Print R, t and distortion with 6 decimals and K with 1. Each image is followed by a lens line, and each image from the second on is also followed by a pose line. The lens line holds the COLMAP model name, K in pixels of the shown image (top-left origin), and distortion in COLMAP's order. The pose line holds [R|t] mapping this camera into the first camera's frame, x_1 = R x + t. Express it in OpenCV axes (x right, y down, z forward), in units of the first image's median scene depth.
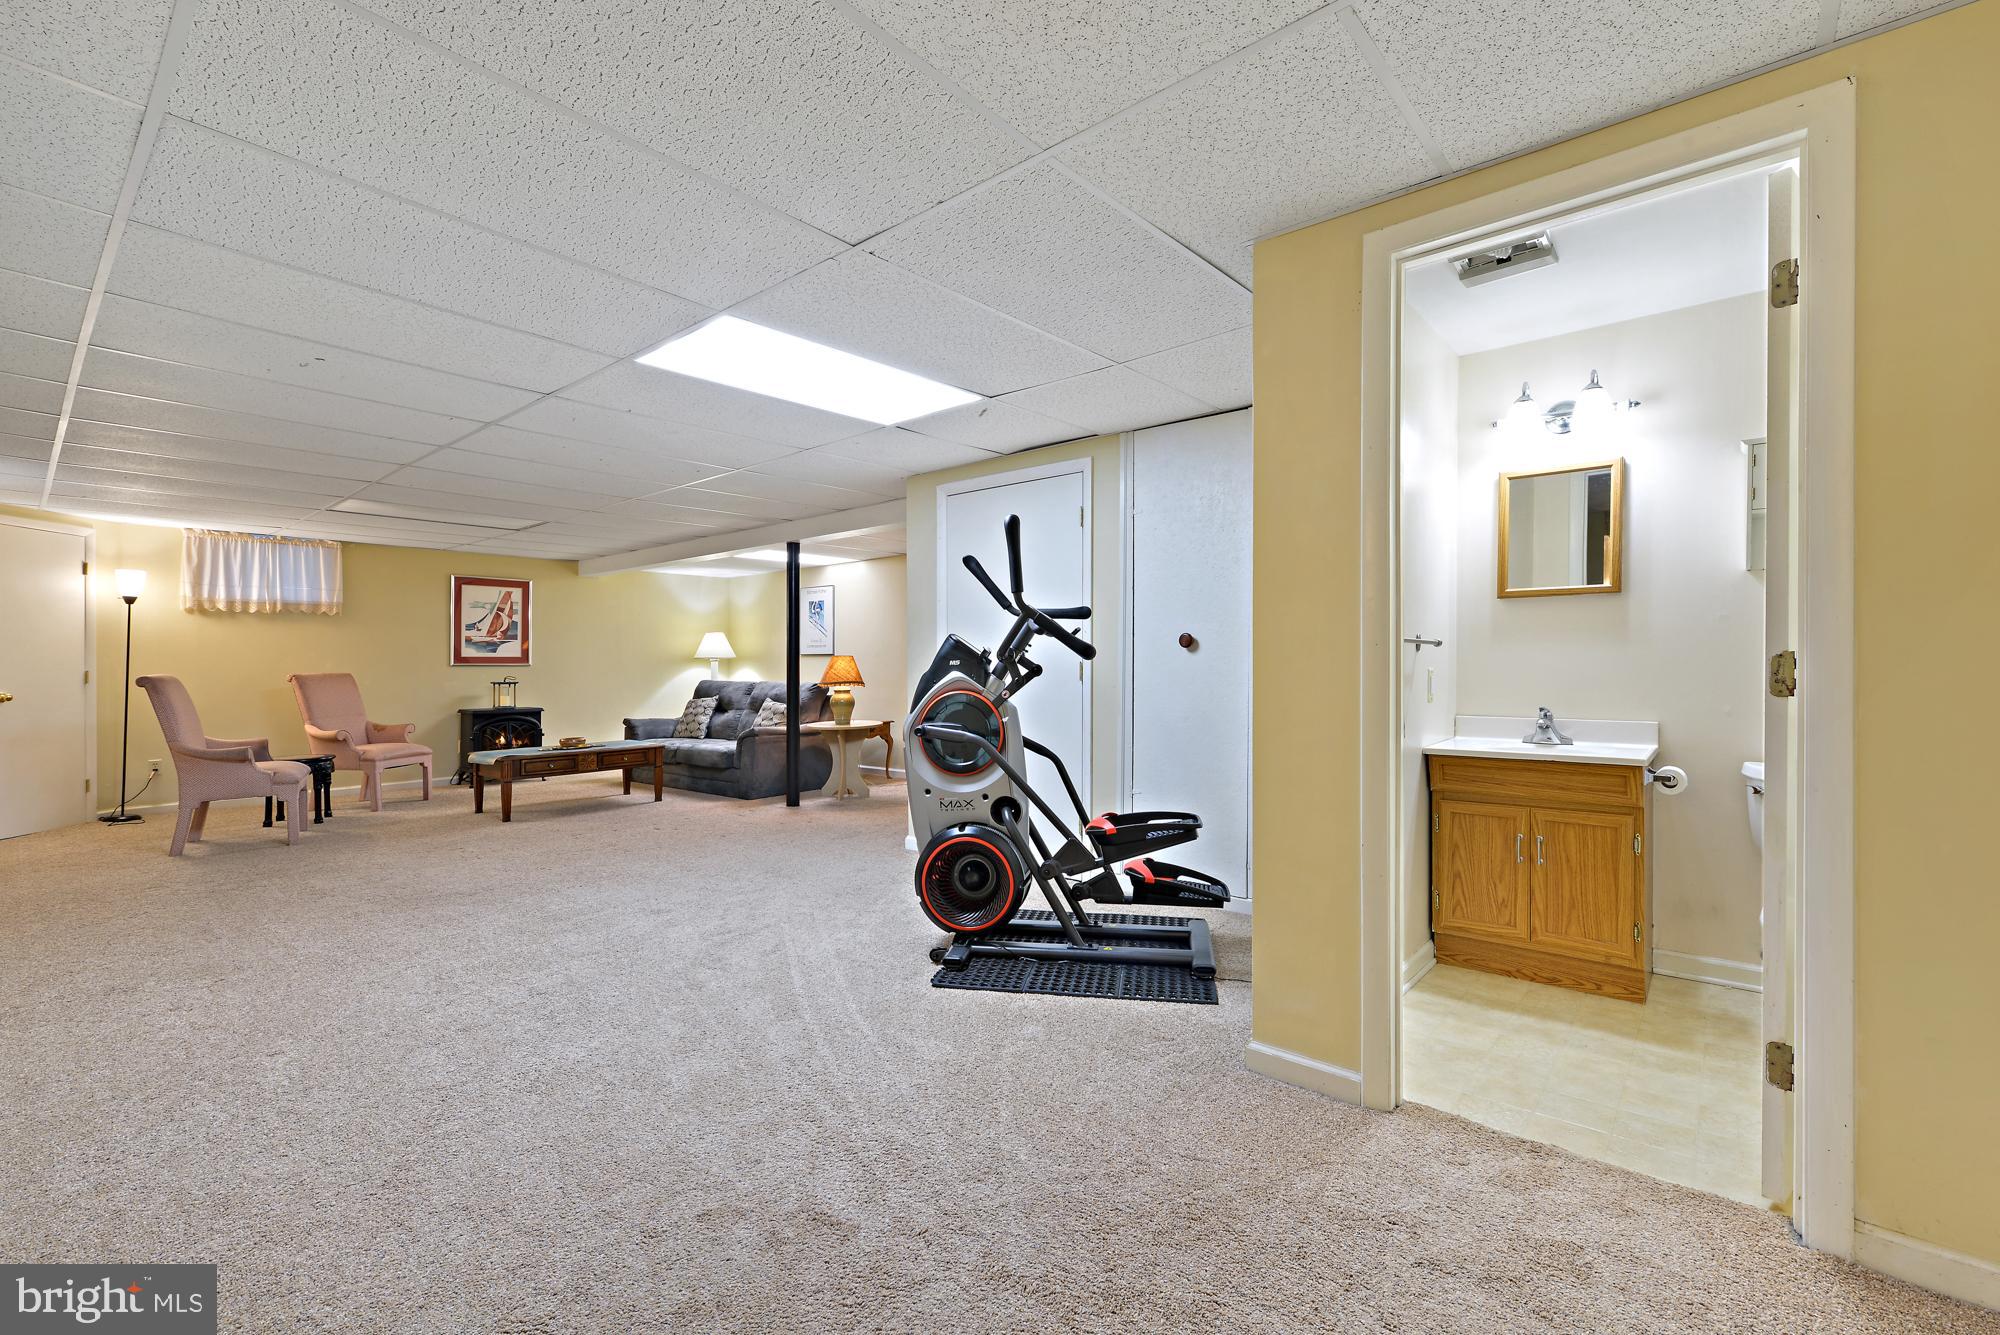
lens RADIAL K [[886.6, 0, 970.7], [0, 886.6, 673.6], [0, 0, 1]] dist [0.000736, 0.000049]
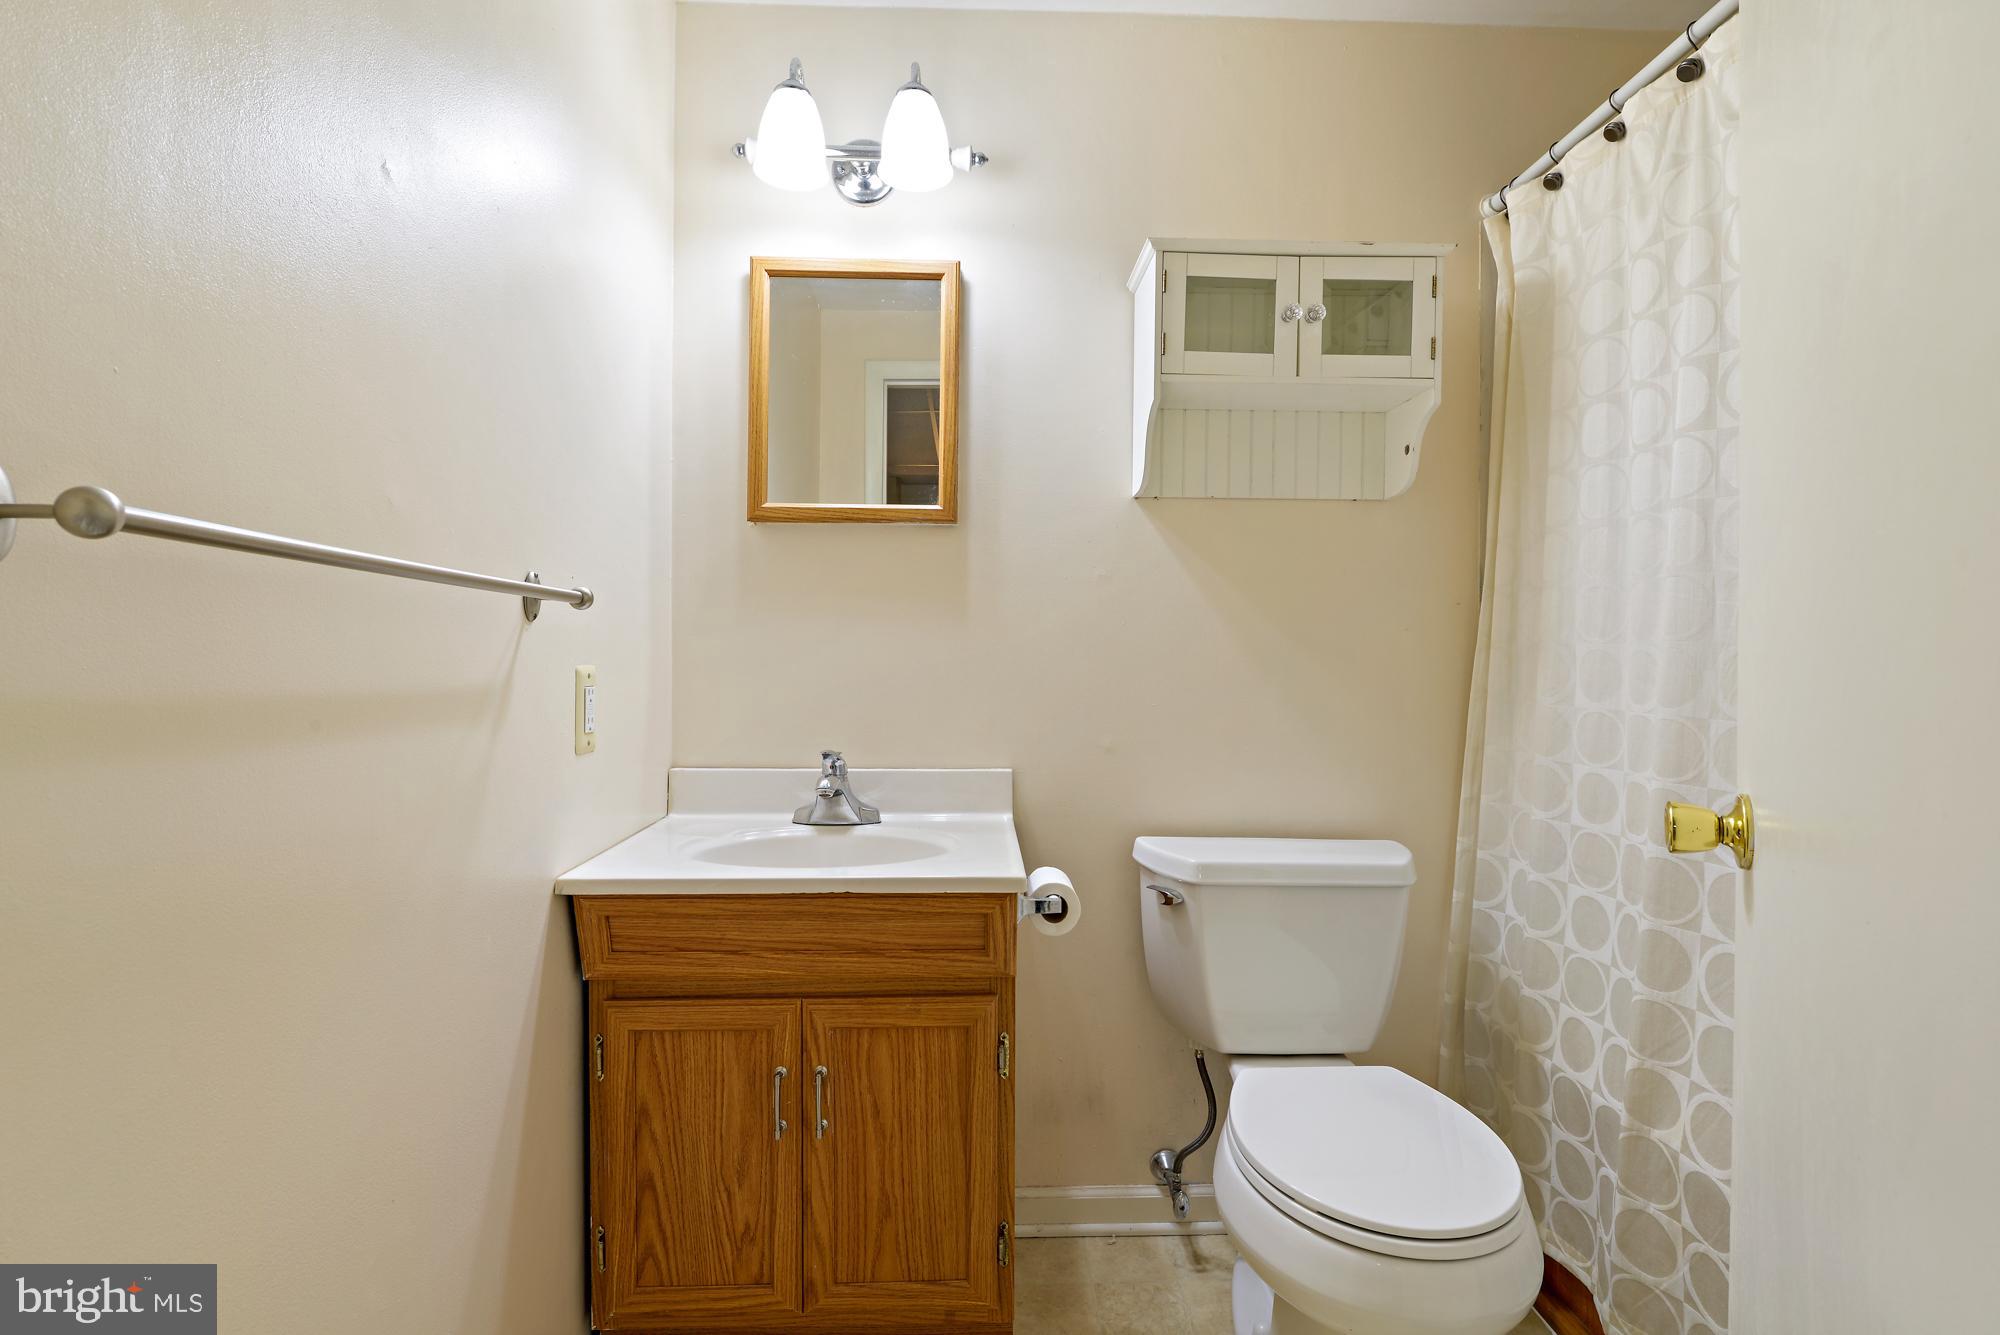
lens RADIAL K [[886.6, 0, 970.7], [0, 886.6, 673.6], [0, 0, 1]] dist [0.000736, 0.000049]
pose [[0.748789, -0.000082, 0.662809, 0.402034], [0.000697, 1.000000, -0.000664, -0.003070], [-0.662808, 0.000959, 0.748789, 0.616553]]
